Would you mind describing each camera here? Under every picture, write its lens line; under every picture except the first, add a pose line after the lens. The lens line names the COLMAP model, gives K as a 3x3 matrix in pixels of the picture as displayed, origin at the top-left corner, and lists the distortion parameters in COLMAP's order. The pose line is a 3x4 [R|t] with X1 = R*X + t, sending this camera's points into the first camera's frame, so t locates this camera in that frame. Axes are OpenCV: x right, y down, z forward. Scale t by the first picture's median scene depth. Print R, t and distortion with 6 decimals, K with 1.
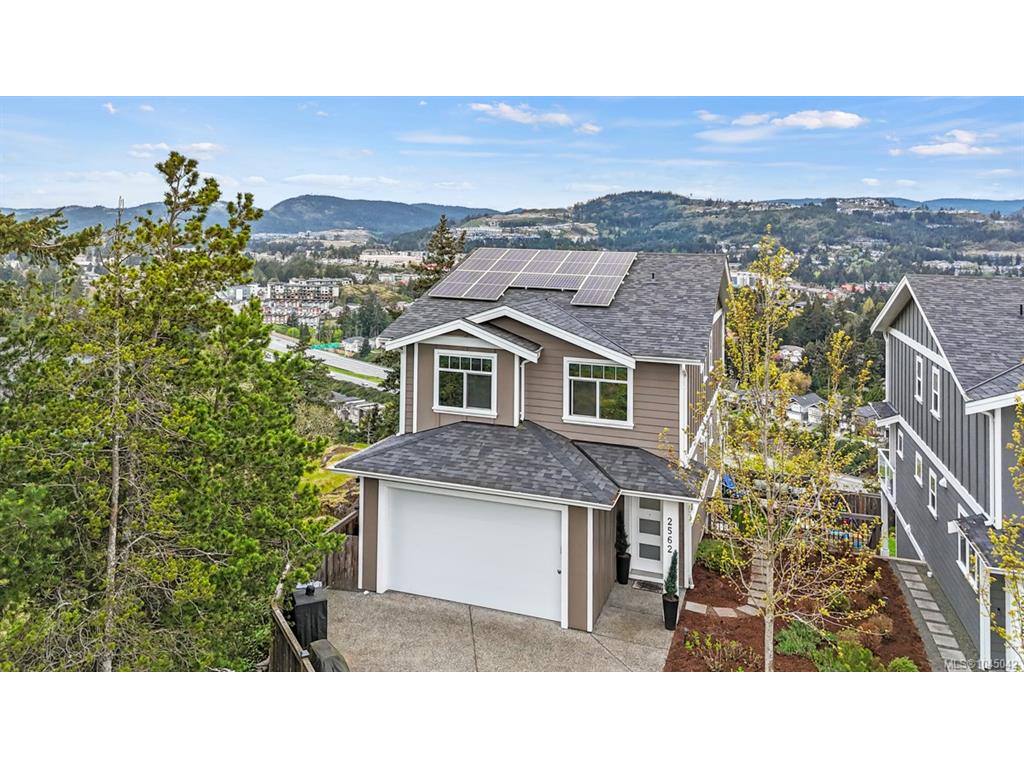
lens RADIAL K [[752.2, 0, 538.7], [0, 752.2, 294.5], [0, 0, 1]] dist [0.080134, -0.072447]
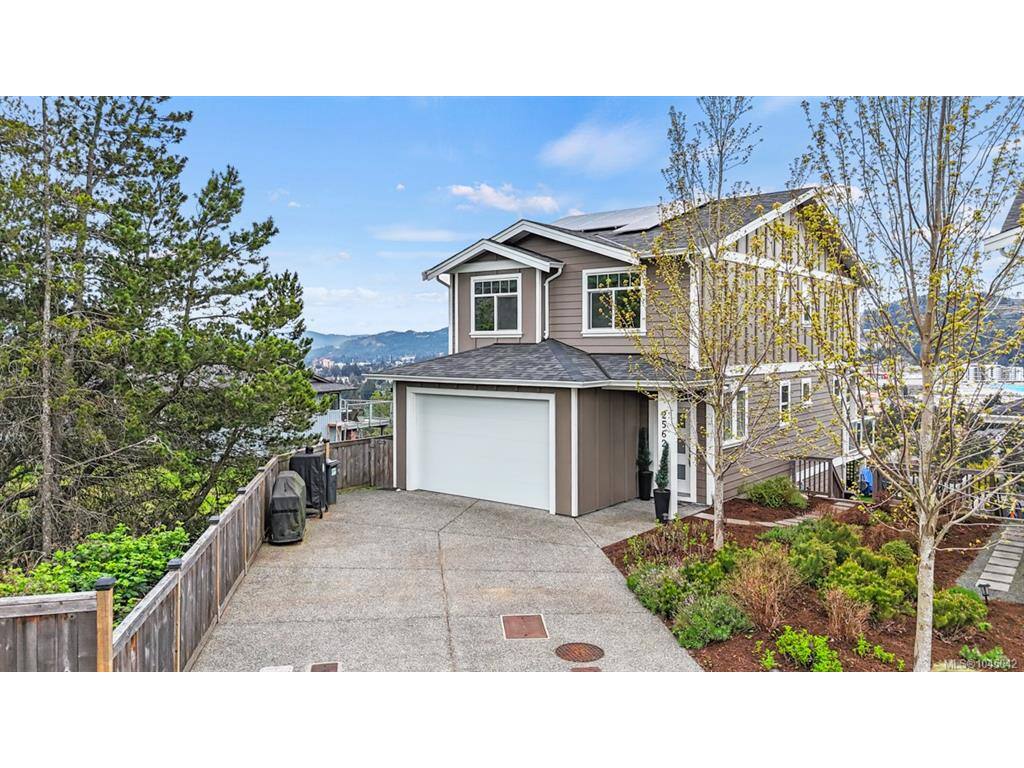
lens RADIAL K [[752.2, 0, 535.4], [0, 752.2, 411.4], [0, 0, 1]] dist [0.080134, -0.072447]
pose [[0.942841, -0.002564, -0.333234, 0.302426], [0.008636, 0.999823, 0.016740, 0.250134], [0.333132, -0.018660, 0.942696, 0.050227]]
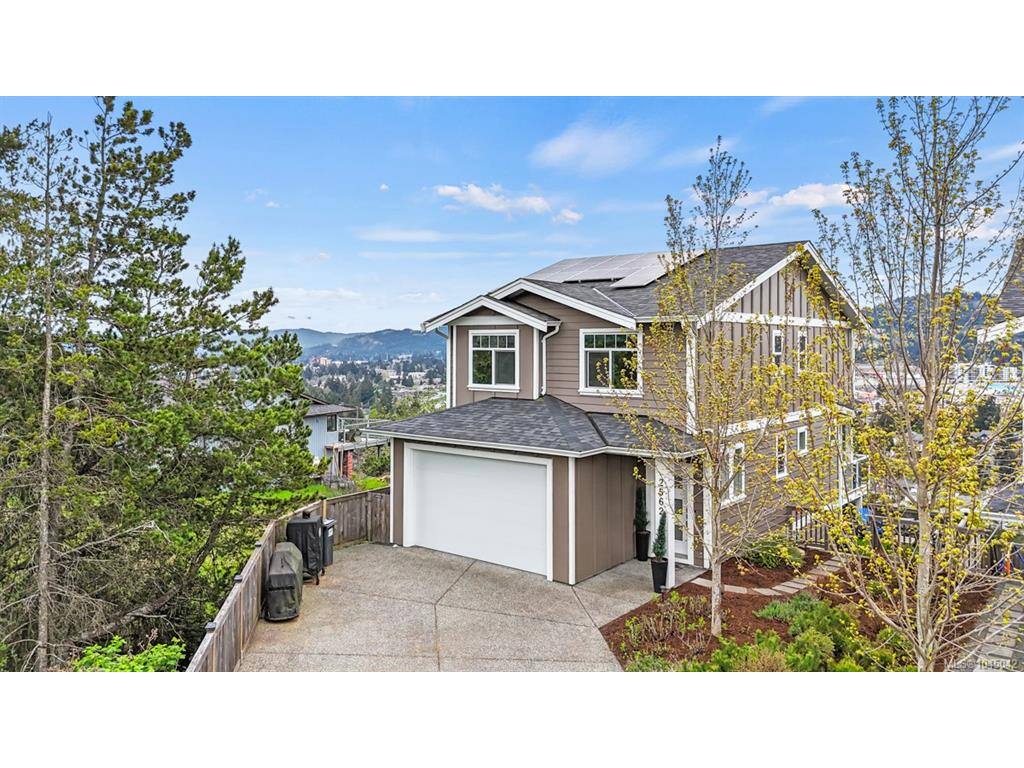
lens RADIAL K [[752.2, 0, 534.1], [0, 752.2, 394.0], [0, 0, 1]] dist [0.080134, -0.072447]
pose [[0.943713, -0.006017, -0.330710, 0.302854], [0.005708, 0.999982, -0.001906, 0.170098], [0.330716, -0.000089, 0.943730, 0.047877]]
